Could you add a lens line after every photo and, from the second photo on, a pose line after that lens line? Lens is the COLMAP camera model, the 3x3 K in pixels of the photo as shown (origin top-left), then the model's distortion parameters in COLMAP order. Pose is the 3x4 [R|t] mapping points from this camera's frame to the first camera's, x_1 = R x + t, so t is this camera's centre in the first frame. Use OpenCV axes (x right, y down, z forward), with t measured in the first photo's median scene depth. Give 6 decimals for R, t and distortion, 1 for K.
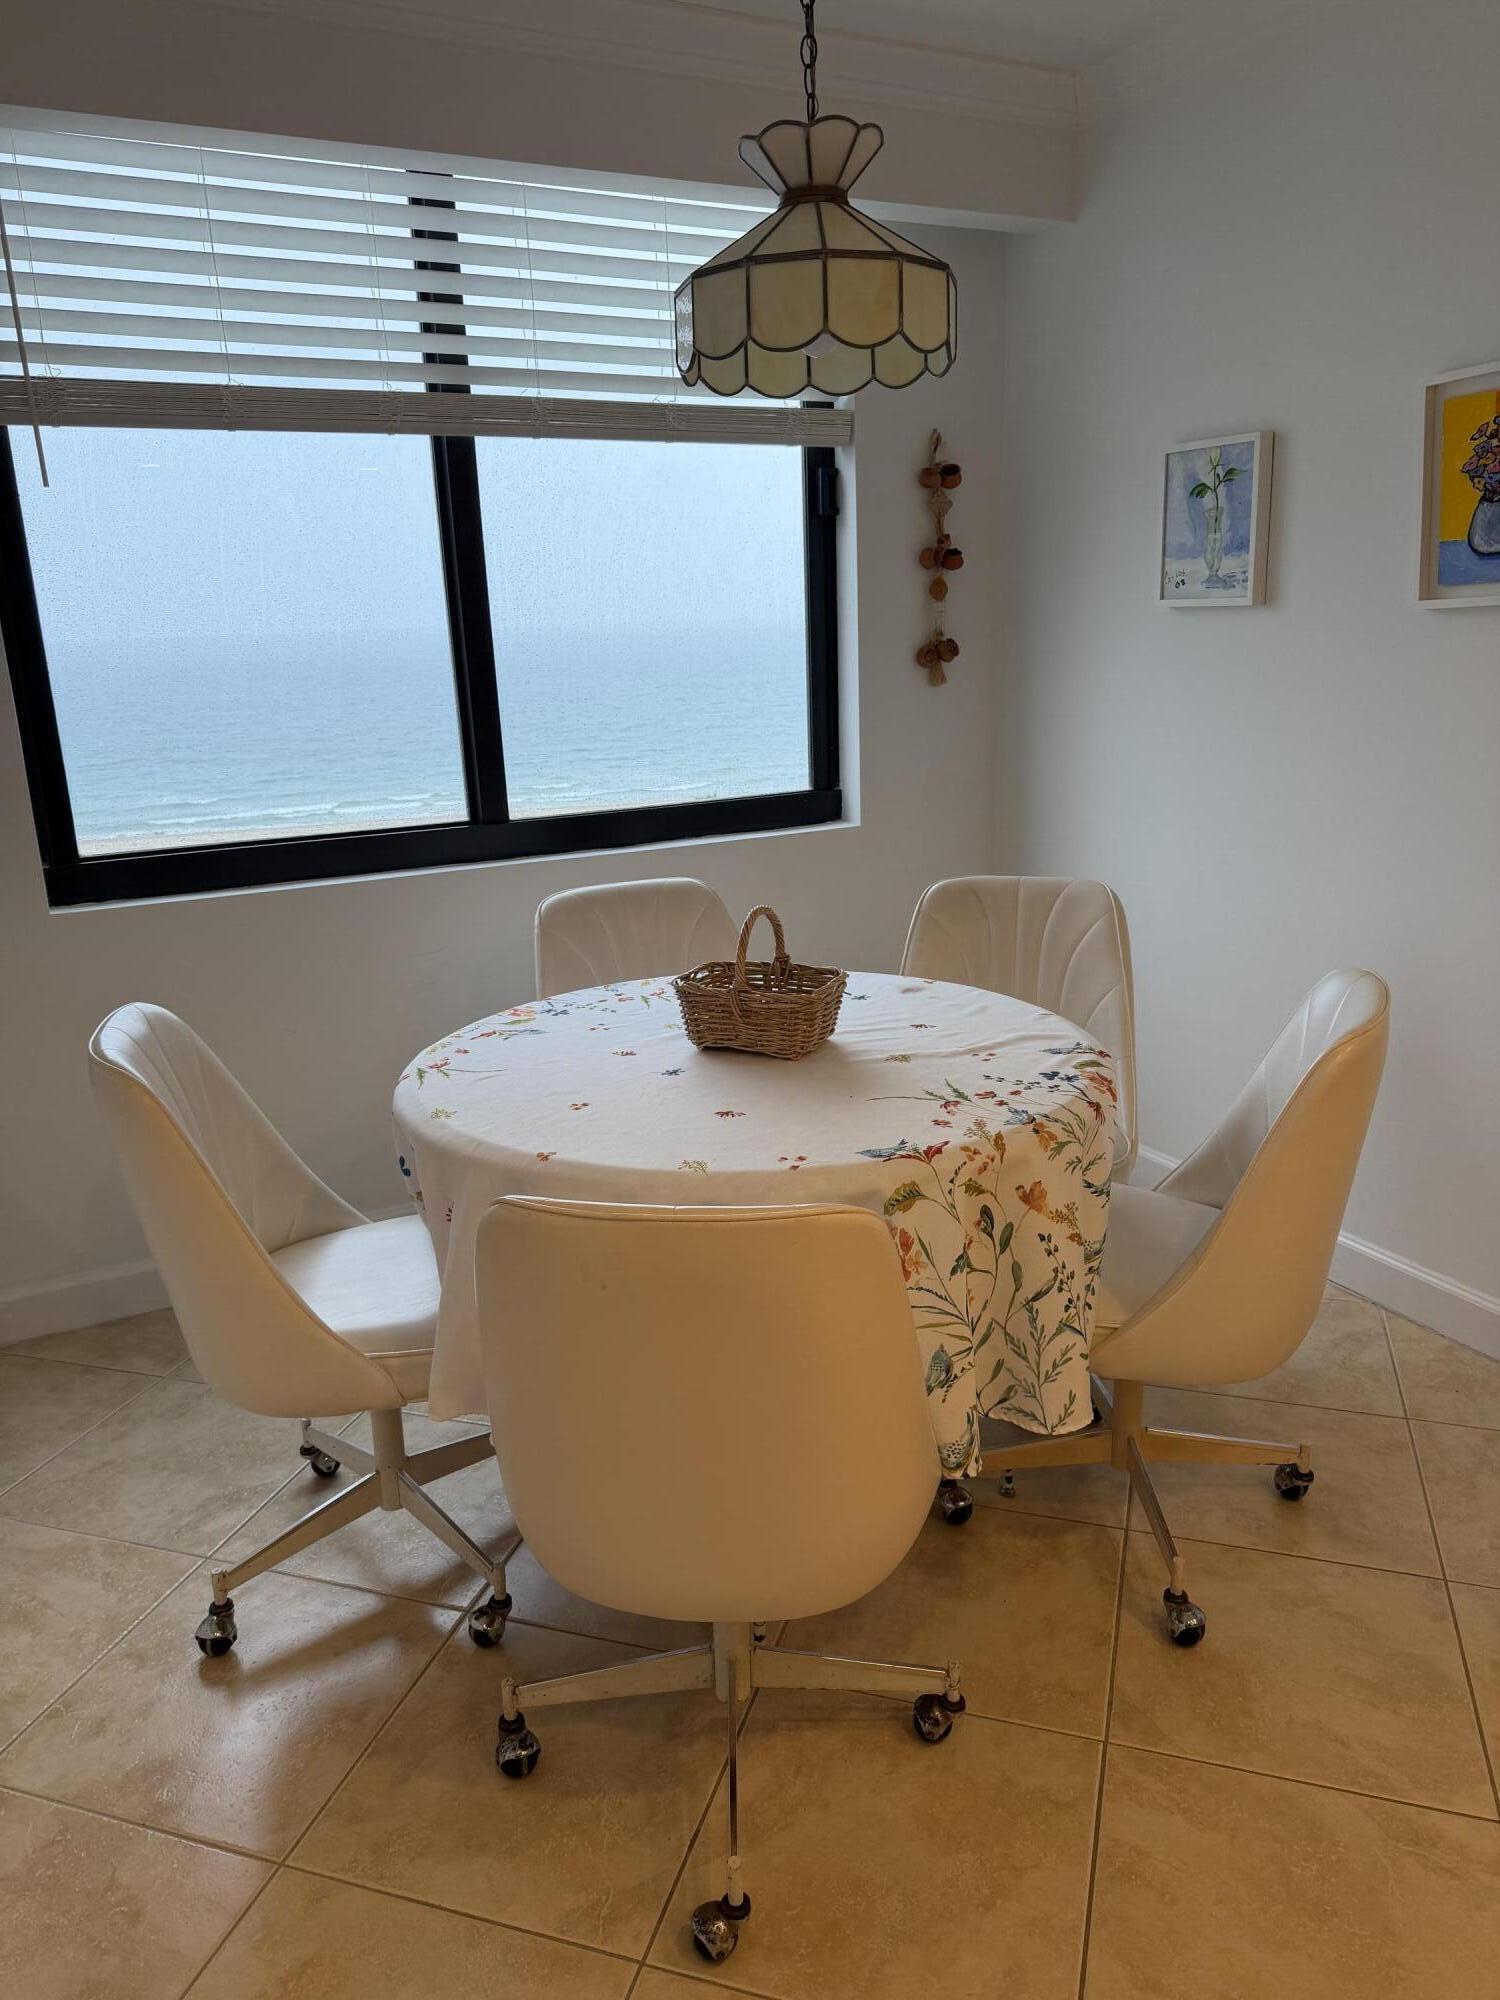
lens RADIAL K [[1421.4, 0, 733.8], [0, 1421.4, 1010.7], [0, 0, 1]] dist [0.011679, 0.002475]
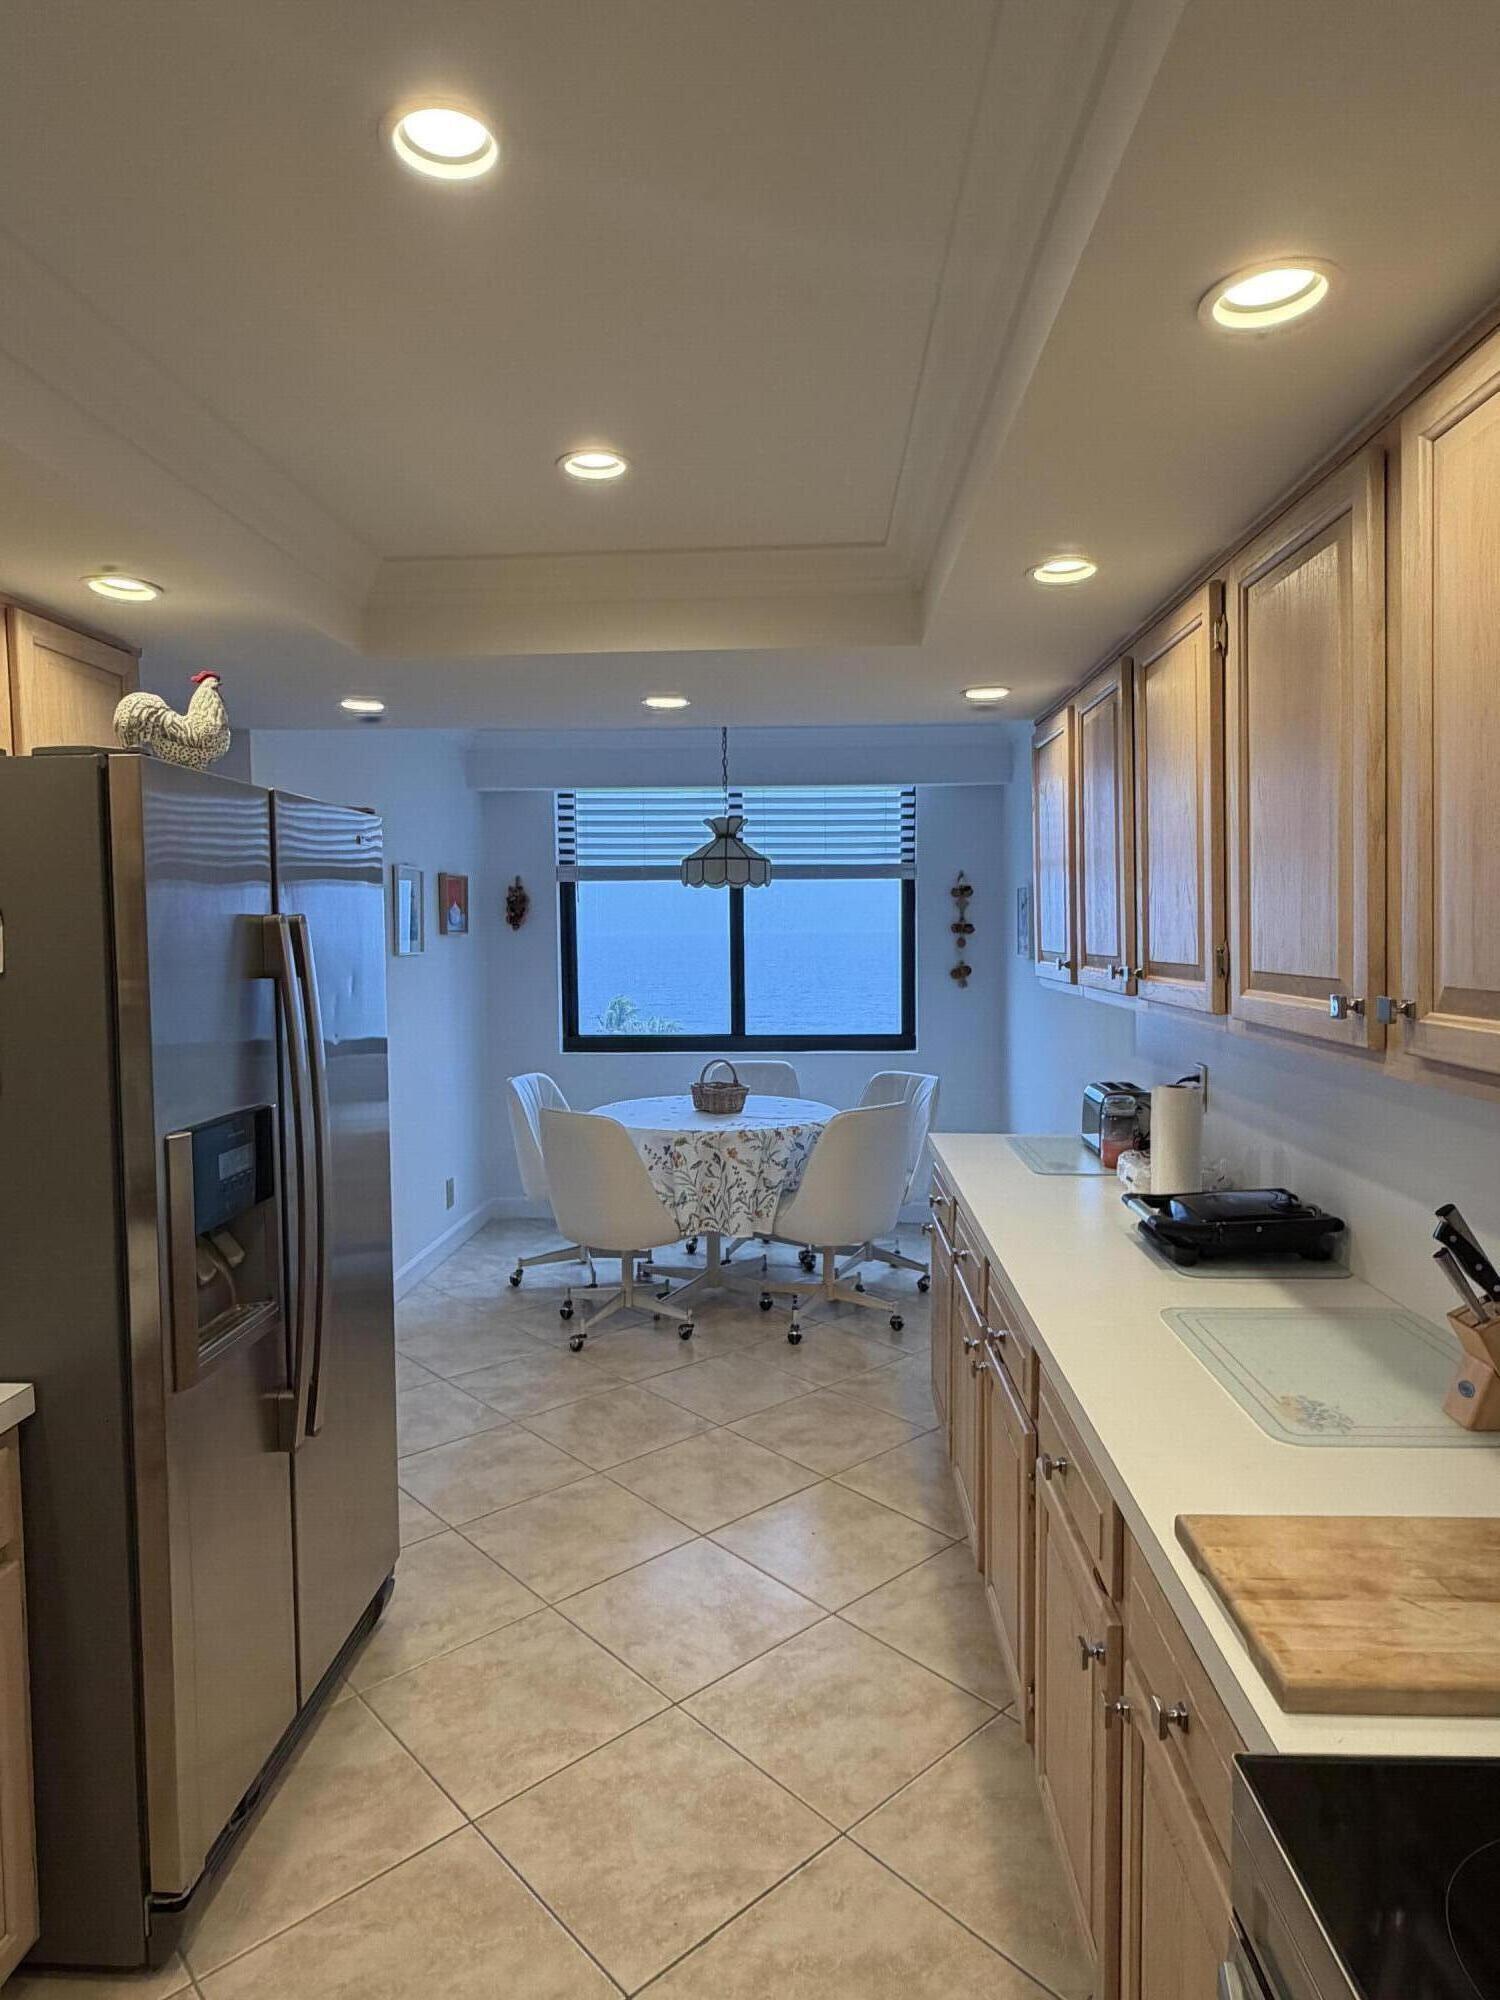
lens RADIAL K [[1182.3, 0, 767.1], [0, 1182.3, 992.8], [0, 0, 1]] dist [0.009704, 0.001781]
pose [[0.867426, 0.049955, -0.495052, 0.776074], [-0.150219, 0.974813, -0.164845, 0.104743], [0.474348, 0.217356, 0.853083, -0.606688]]
